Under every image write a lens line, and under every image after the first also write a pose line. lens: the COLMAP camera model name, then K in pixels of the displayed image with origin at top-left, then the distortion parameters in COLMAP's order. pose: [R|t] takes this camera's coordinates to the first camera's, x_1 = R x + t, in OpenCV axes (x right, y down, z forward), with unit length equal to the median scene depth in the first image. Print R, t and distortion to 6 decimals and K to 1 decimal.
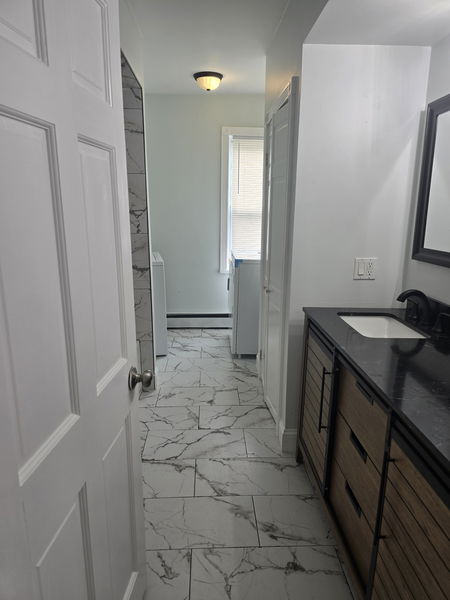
lens RADIAL K [[398.7, 0, 223.7], [0, 398.7, 301.0], [0, 0, 1]] dist [0.051908, -0.048833]
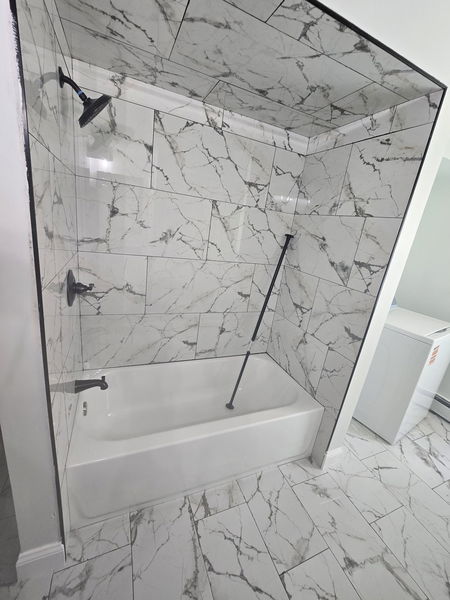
lens RADIAL K [[244.6, 0, 224.0], [0, 244.6, 296.1], [0, 0, 1]] dist [-0.013646, 0.002318]
pose [[0.342200, 0.313850, -0.885662, 0.088036], [-0.348964, 0.917603, 0.190337, -0.123701], [0.872424, 0.243931, 0.423526, 0.438954]]
